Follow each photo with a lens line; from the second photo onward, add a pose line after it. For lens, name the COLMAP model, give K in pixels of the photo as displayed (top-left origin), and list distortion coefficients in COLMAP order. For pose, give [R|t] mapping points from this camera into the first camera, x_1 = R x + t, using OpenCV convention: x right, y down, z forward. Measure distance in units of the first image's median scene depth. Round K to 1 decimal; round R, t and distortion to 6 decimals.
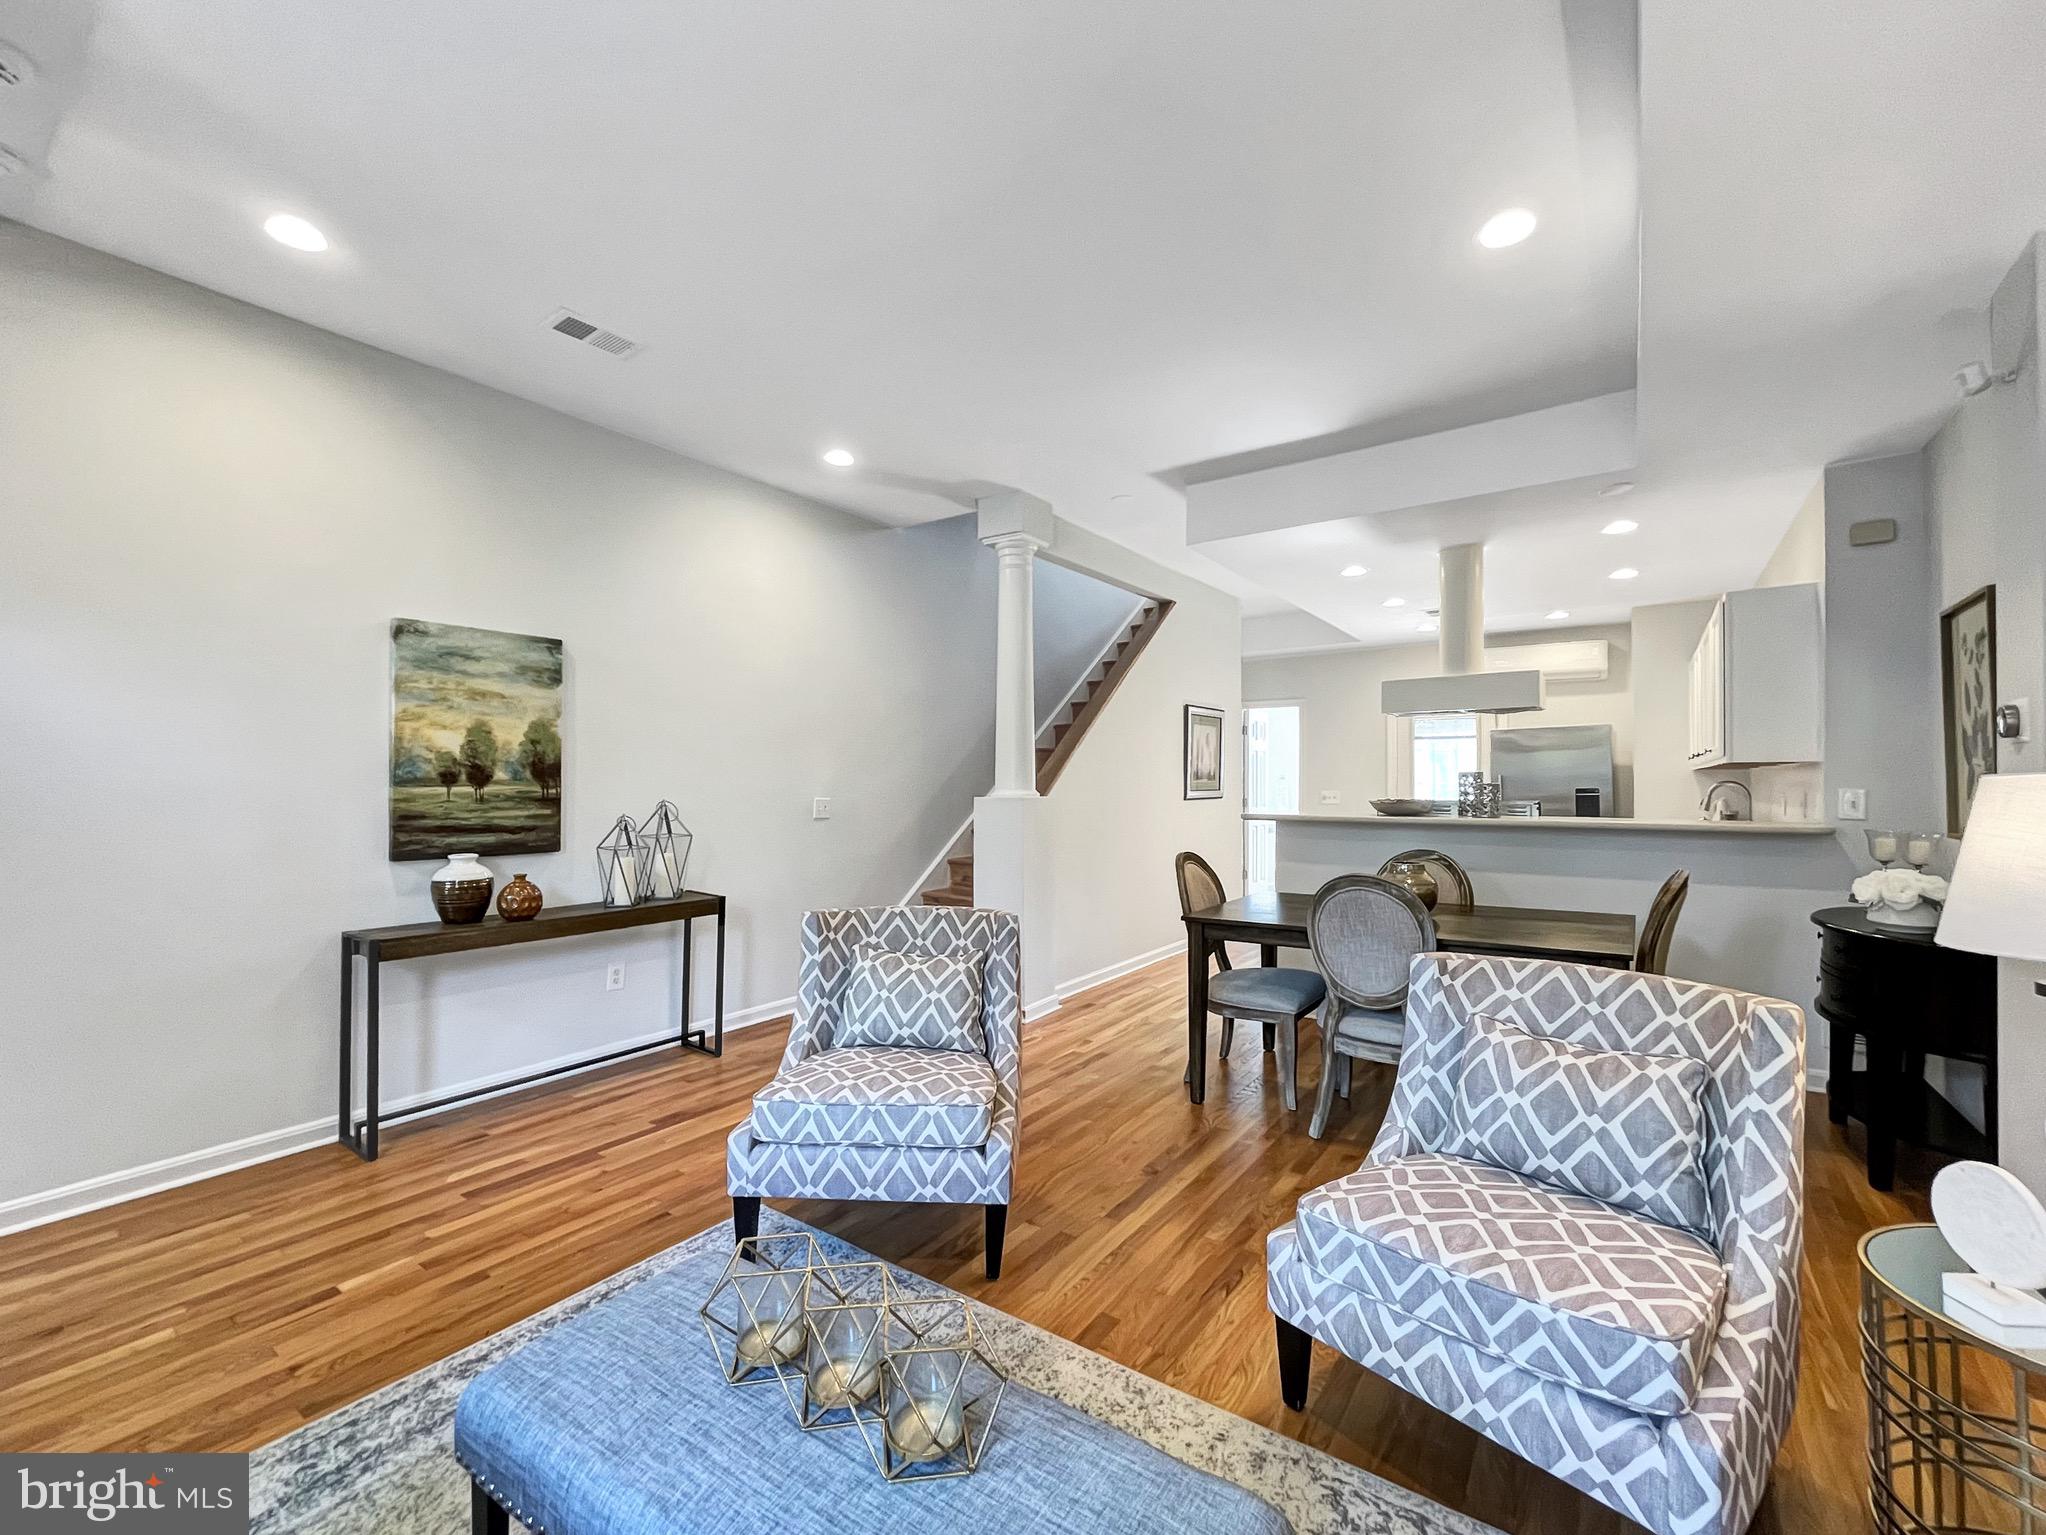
lens RADIAL K [[836.2, 0, 1024.9], [0, 836.2, 778.4], [0, 0, 1]] dist [-0.000640, 0.000090]
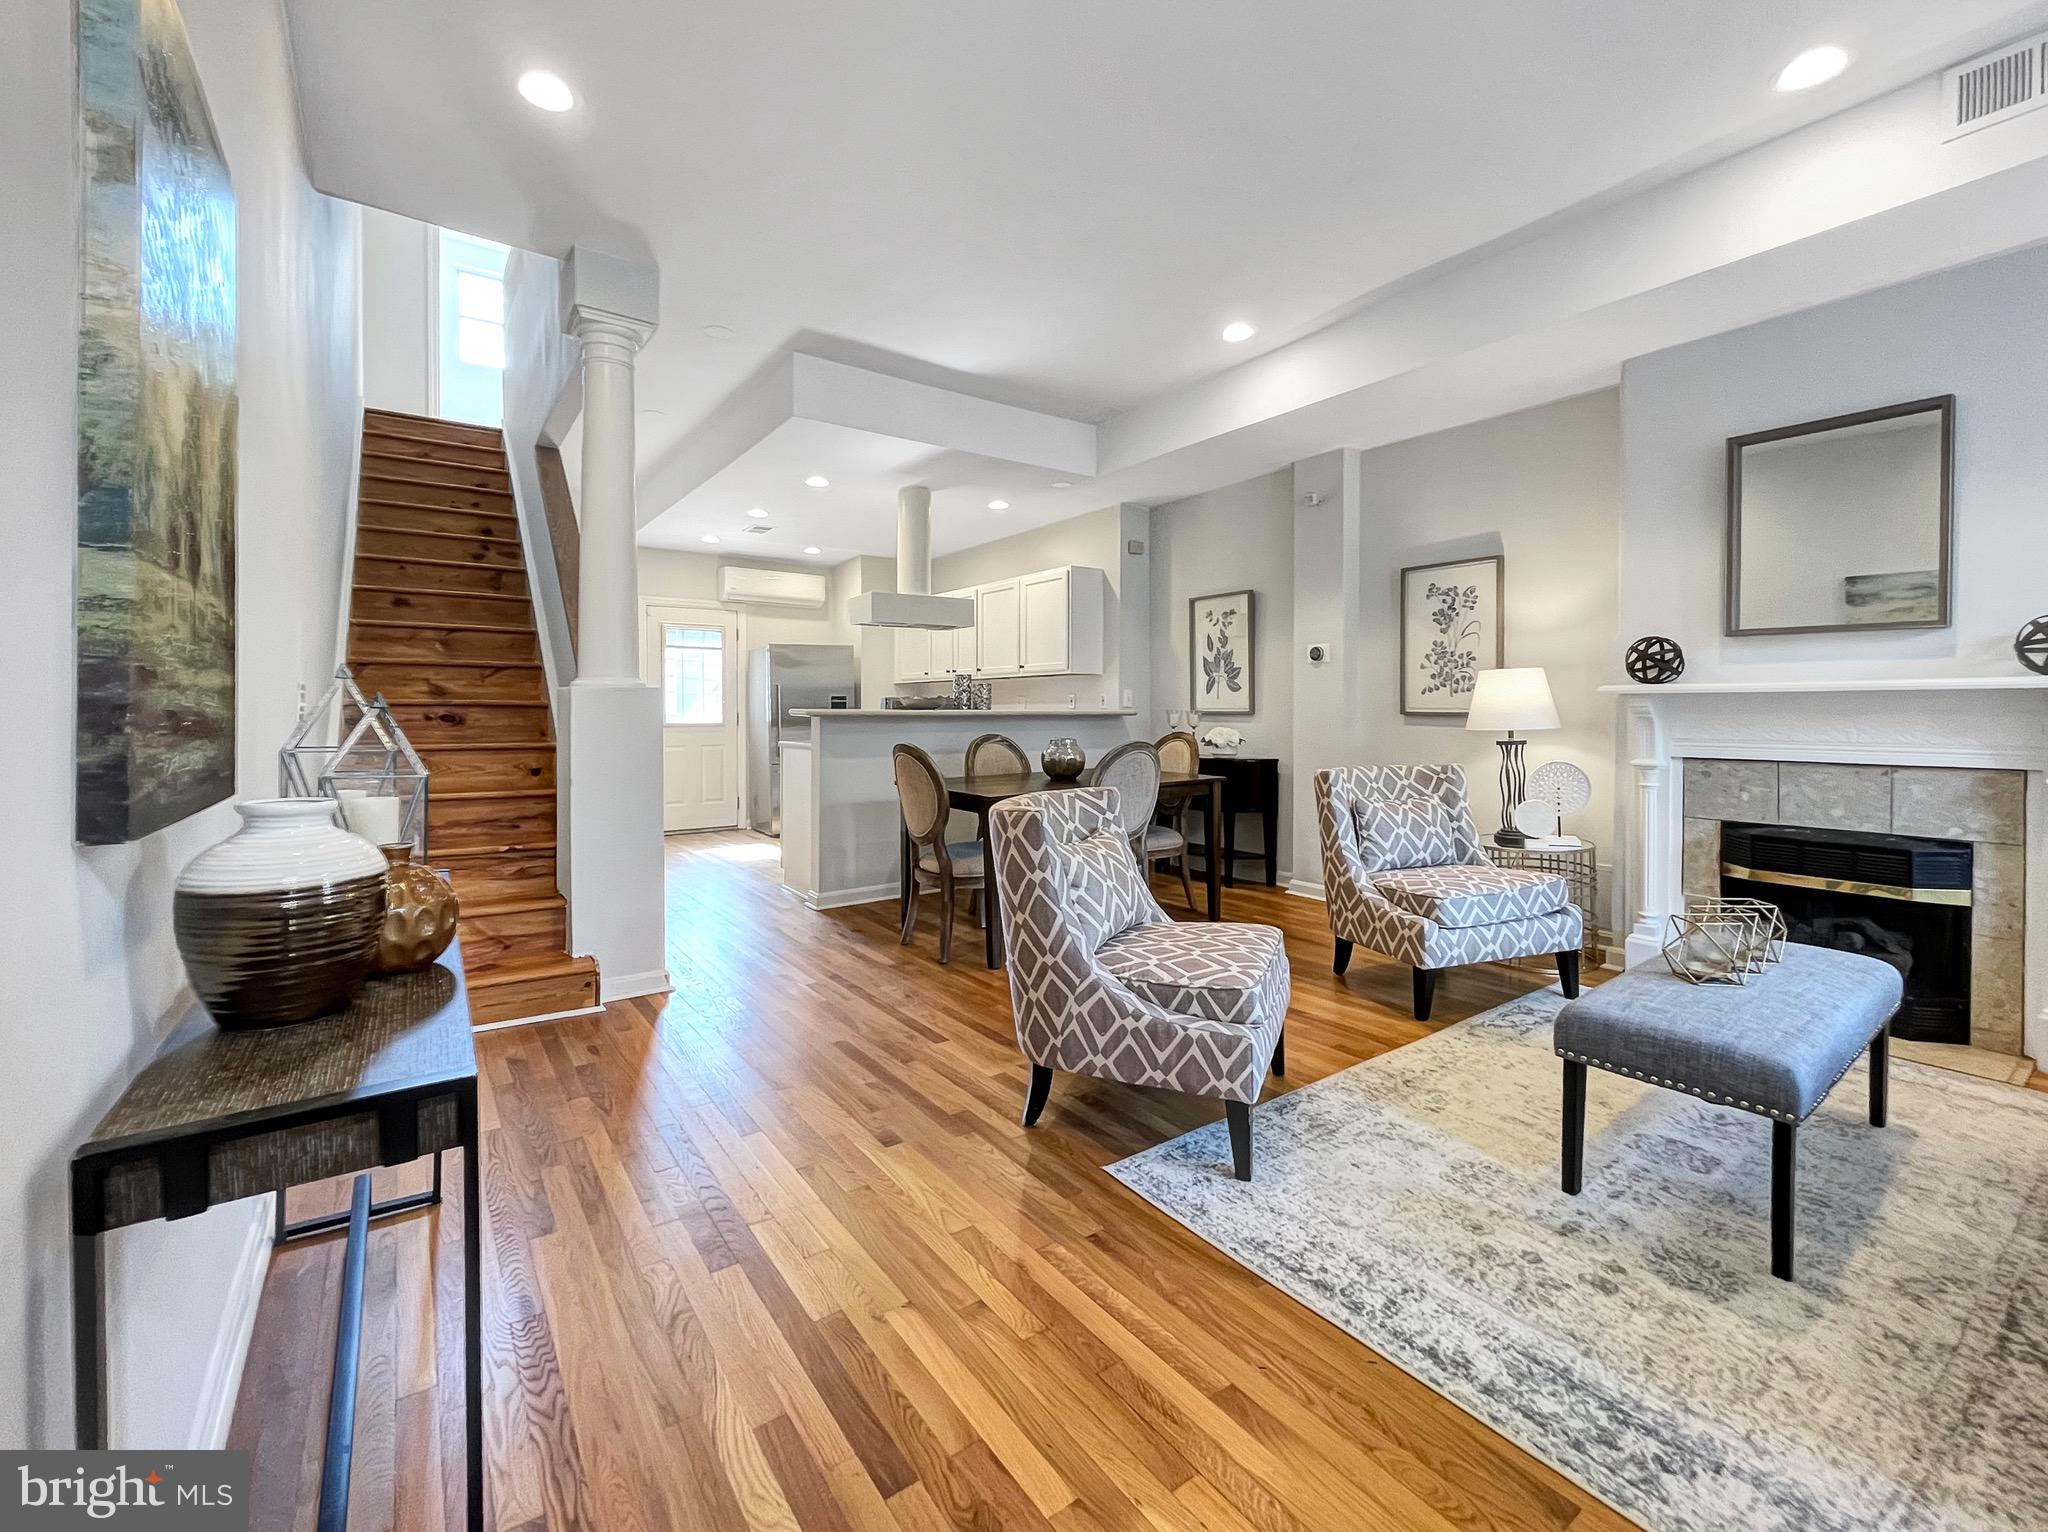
lens RADIAL K [[863.7, 0, 1027.7], [0, 863.7, 717.8], [0, 0, 1]] dist [-0.001198, -0.000617]
pose [[0.337981, -0.010723, 0.941092, -0.860396], [-0.005529, 0.999895, 0.013378, 0.051935], [-0.941137, -0.009724, 0.337886, 0.612378]]
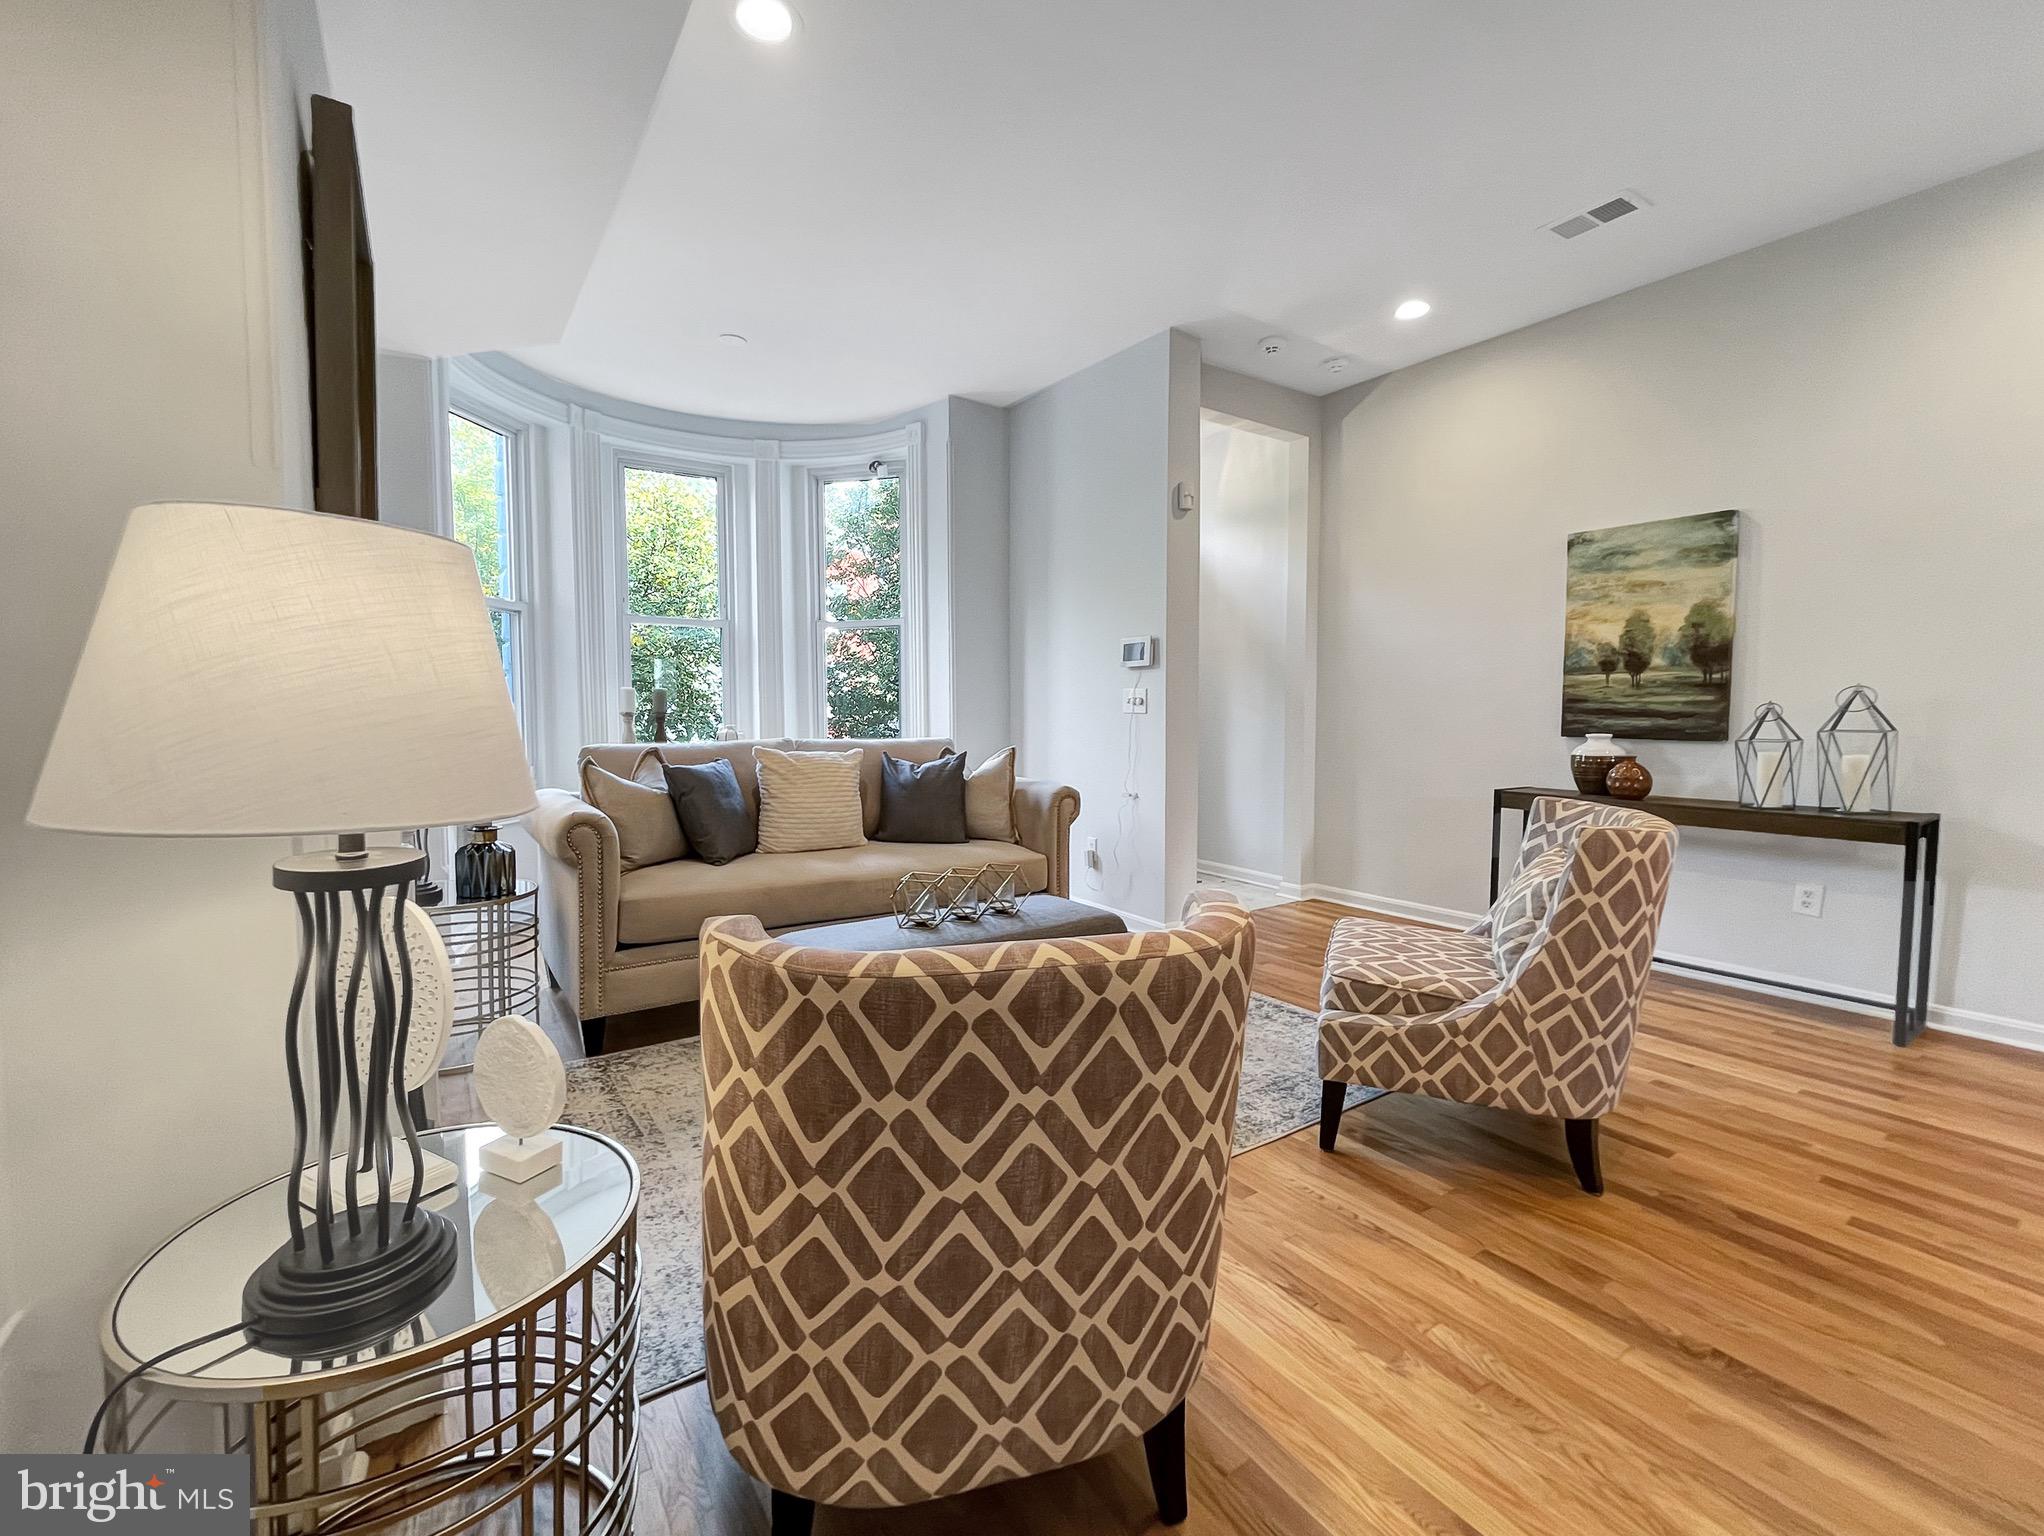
lens RADIAL K [[872.1, 0, 1037.0], [0, 872.1, 757.8], [0, 0, 1]] dist [-0.000803, -0.000043]
pose [[-0.330821, 0.057500, -0.941940, 0.672071], [0.008938, 0.998288, 0.057800, 0.047788], [0.943651, 0.010702, -0.330769, 0.666090]]
